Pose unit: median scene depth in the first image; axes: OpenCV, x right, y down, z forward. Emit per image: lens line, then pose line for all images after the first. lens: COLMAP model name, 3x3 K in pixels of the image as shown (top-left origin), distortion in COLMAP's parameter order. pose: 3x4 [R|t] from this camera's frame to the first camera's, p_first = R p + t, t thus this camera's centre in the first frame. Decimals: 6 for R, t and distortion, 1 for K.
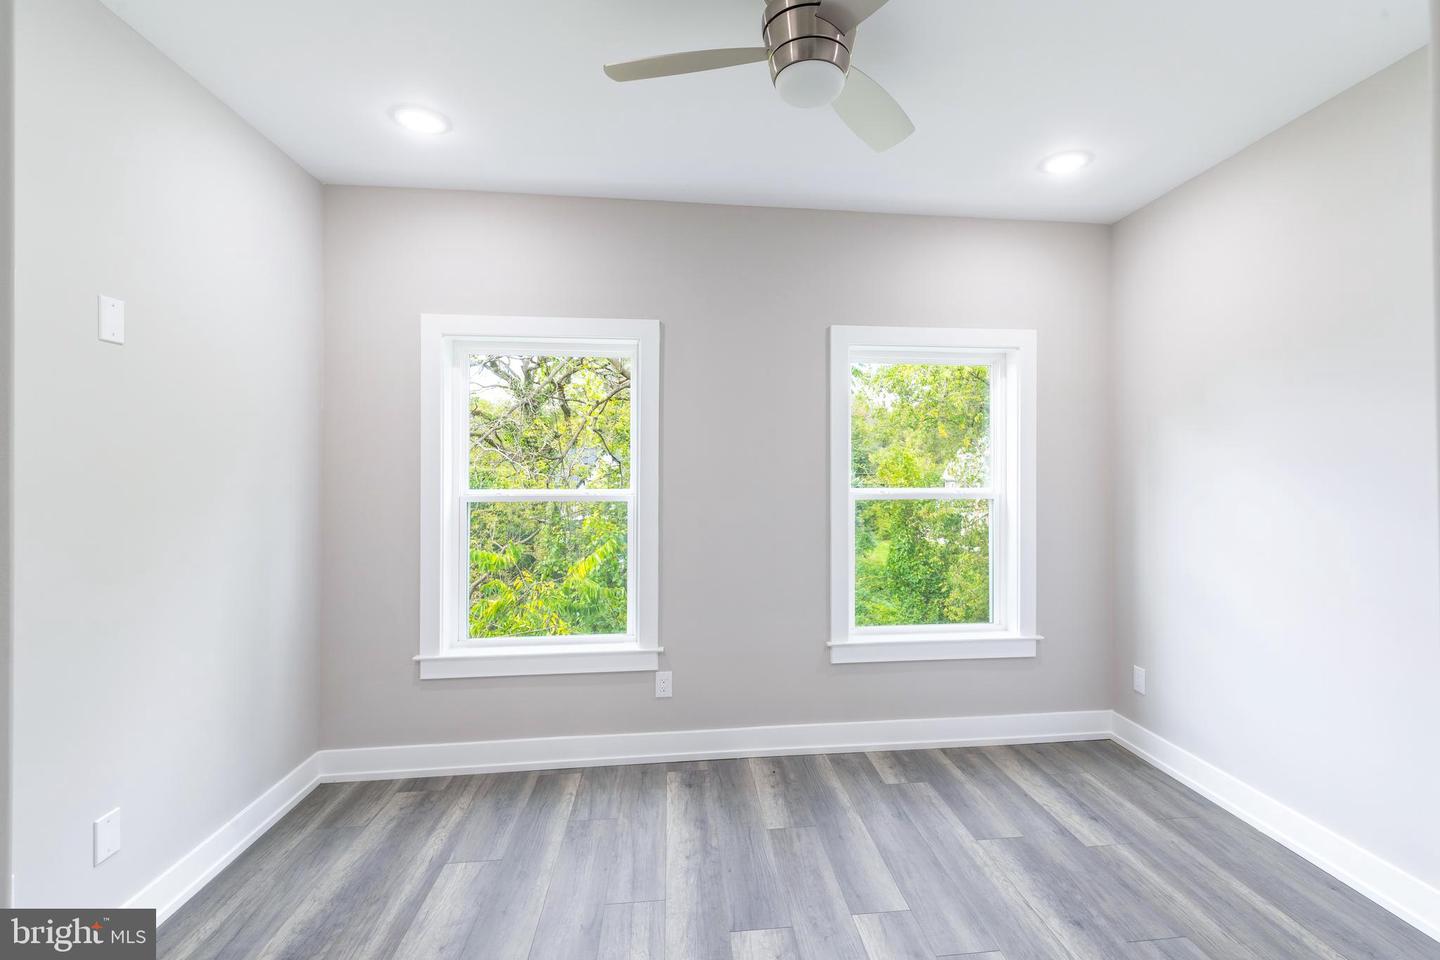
lens RADIAL K [[663.1, 0, 726.4], [0, 663.1, 476.2], [0, 0, 1]] dist [0.000830, -0.000186]
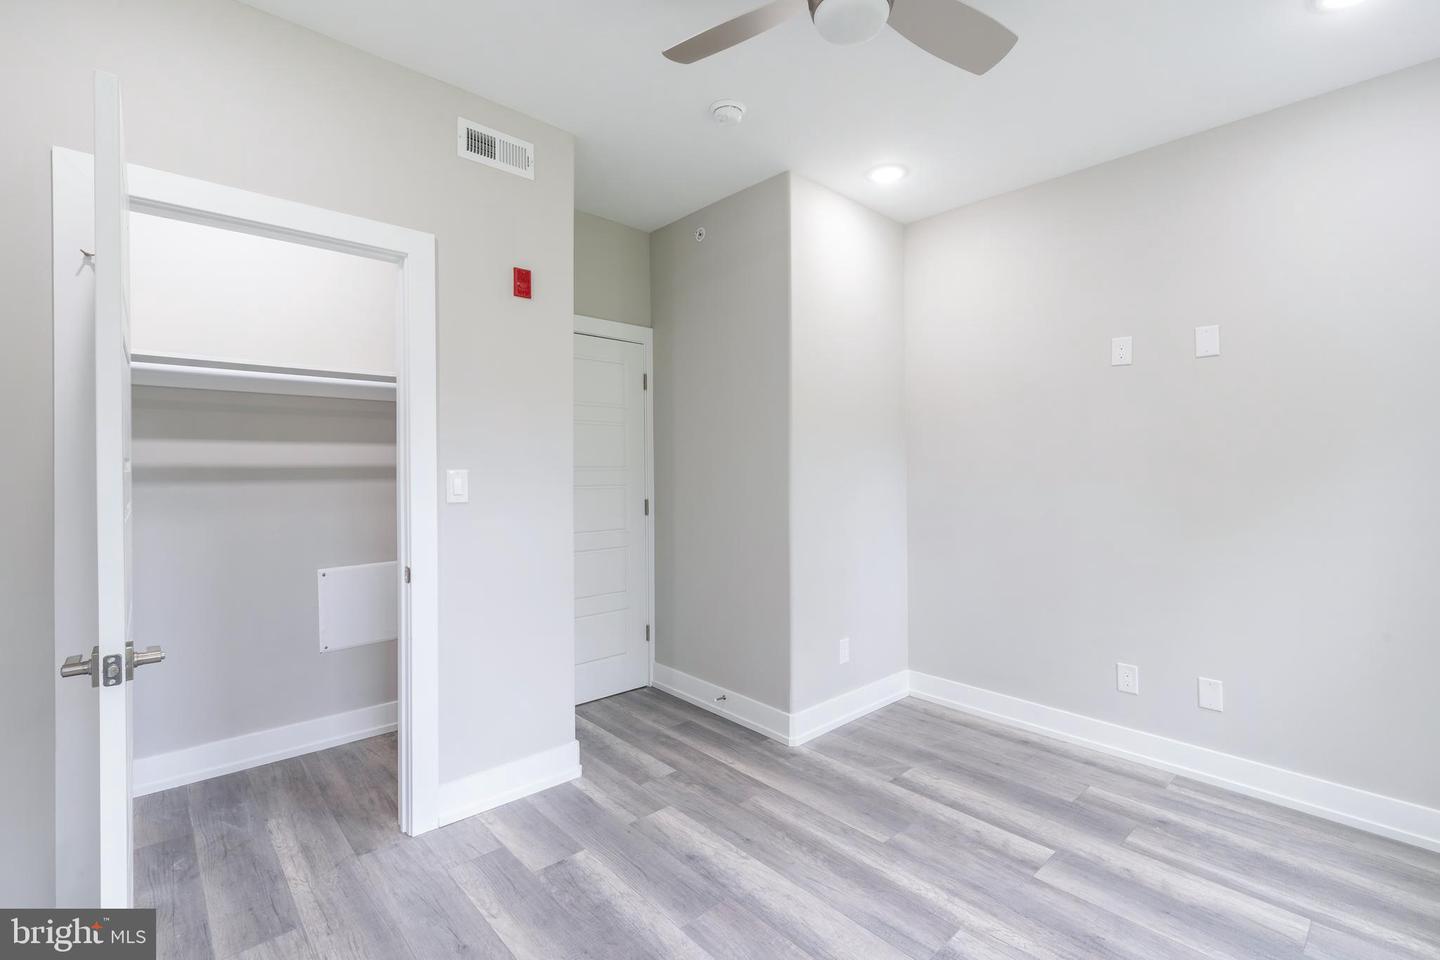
lens RADIAL K [[663.1, 0, 722.8], [0, 663.1, 471.7], [0, 0, 1]] dist [0.000830, -0.000186]
pose [[-0.804371, 0.012637, -0.593993, 0.697544], [0.003137, 0.999850, 0.017024, 0.018692], [0.594119, 0.011831, -0.804290, 1.337462]]
